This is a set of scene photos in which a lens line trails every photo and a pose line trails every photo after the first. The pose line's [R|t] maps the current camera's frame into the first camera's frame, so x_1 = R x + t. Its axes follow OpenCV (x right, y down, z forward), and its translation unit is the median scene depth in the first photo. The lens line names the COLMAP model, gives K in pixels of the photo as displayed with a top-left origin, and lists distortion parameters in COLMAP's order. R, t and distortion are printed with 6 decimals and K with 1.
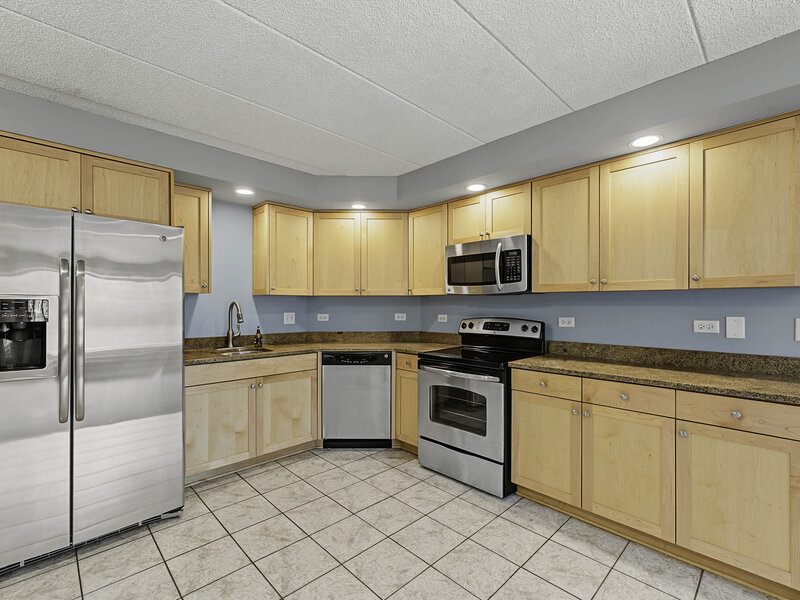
lens RADIAL K [[371.4, 0, 399.8], [0, 371.4, 304.2], [0, 0, 1]] dist [-0.003750, 0.000046]
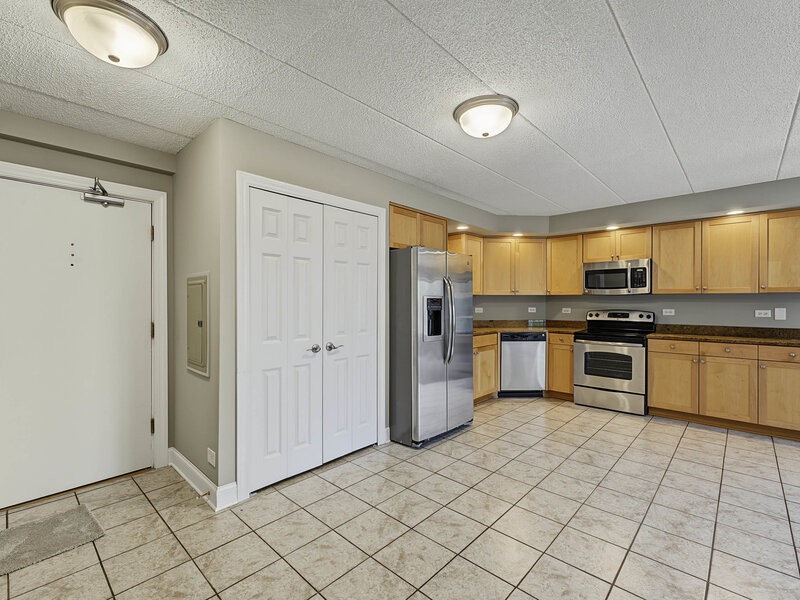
lens RADIAL K [[368.4, 0, 400.1], [0, 368.4, 302.7], [0, 0, 1]] dist [-0.002100, -0.000107]
pose [[0.998843, -0.000071, 0.048097, -0.829077], [-0.000146, 0.999990, 0.004518, 0.000014], [-0.048097, -0.004520, 0.998832, -0.565909]]
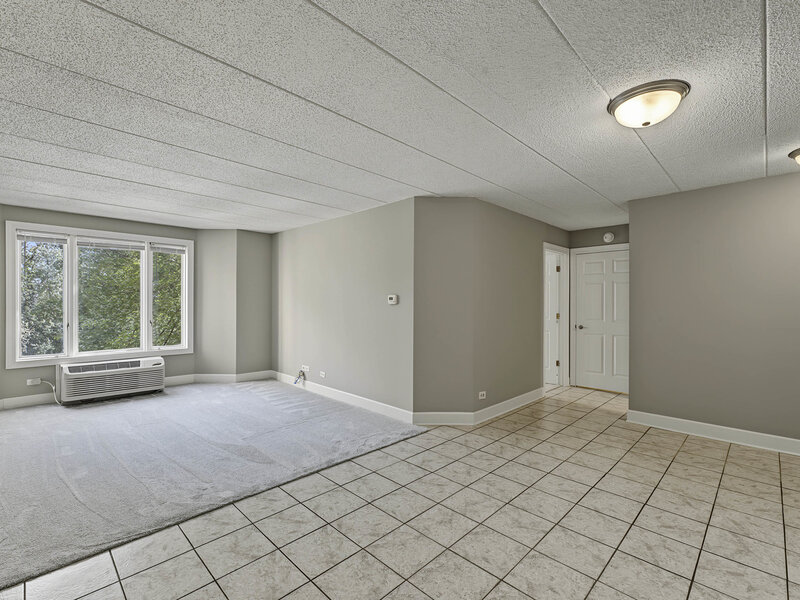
lens RADIAL K [[371.4, 0, 399.8], [0, 371.4, 304.2], [0, 0, 1]] dist [-0.003750, 0.000046]
pose [[-0.999841, -0.004768, -0.017168, -0.086685], [-0.004802, 0.999987, 0.001926, 0.001416], [0.017158, 0.002008, -0.999851, 0.986129]]
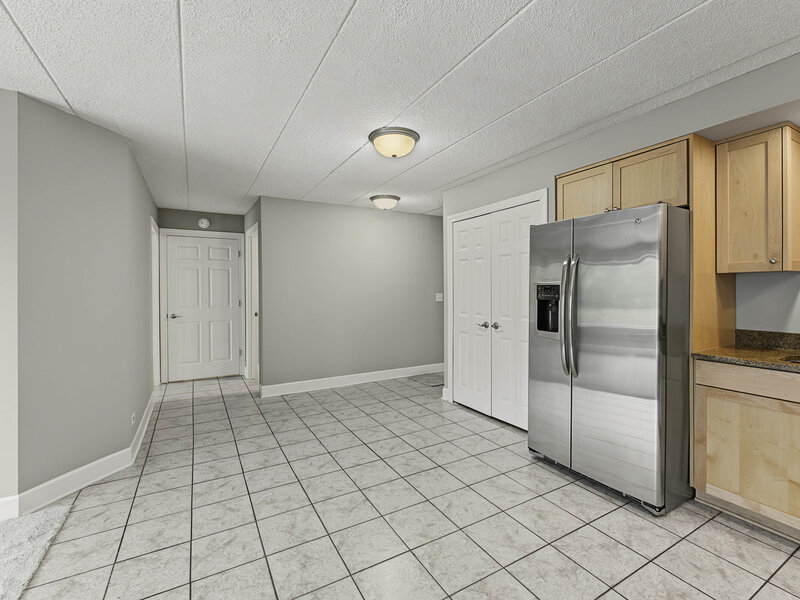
lens RADIAL K [[364.6, 0, 399.1], [0, 364.6, 291.9], [0, 0, 1]] dist [-0.000192, -0.000144]
pose [[-0.254286, 0.006215, -0.967109, 0.368007], [0.005926, 0.999971, 0.004868, 0.002711], [0.967111, -0.004493, -0.254316, 0.504923]]
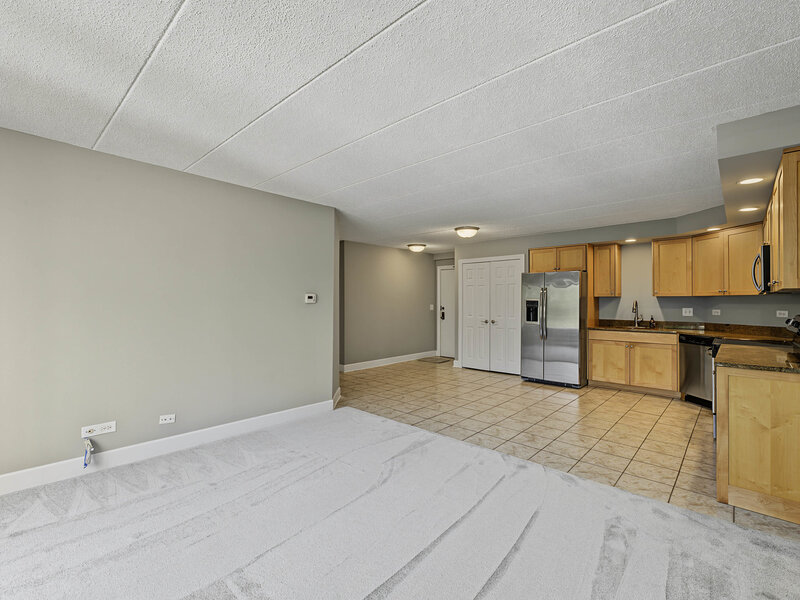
lens RADIAL K [[368.4, 0, 400.1], [0, 368.4, 302.7], [0, 0, 1]] dist [-0.002100, -0.000107]
pose [[0.057564, 0.001520, -0.998341, 1.458121], [-0.000682, 0.999999, 0.001483, 0.000346], [0.998342, 0.000596, 0.057565, -0.260095]]
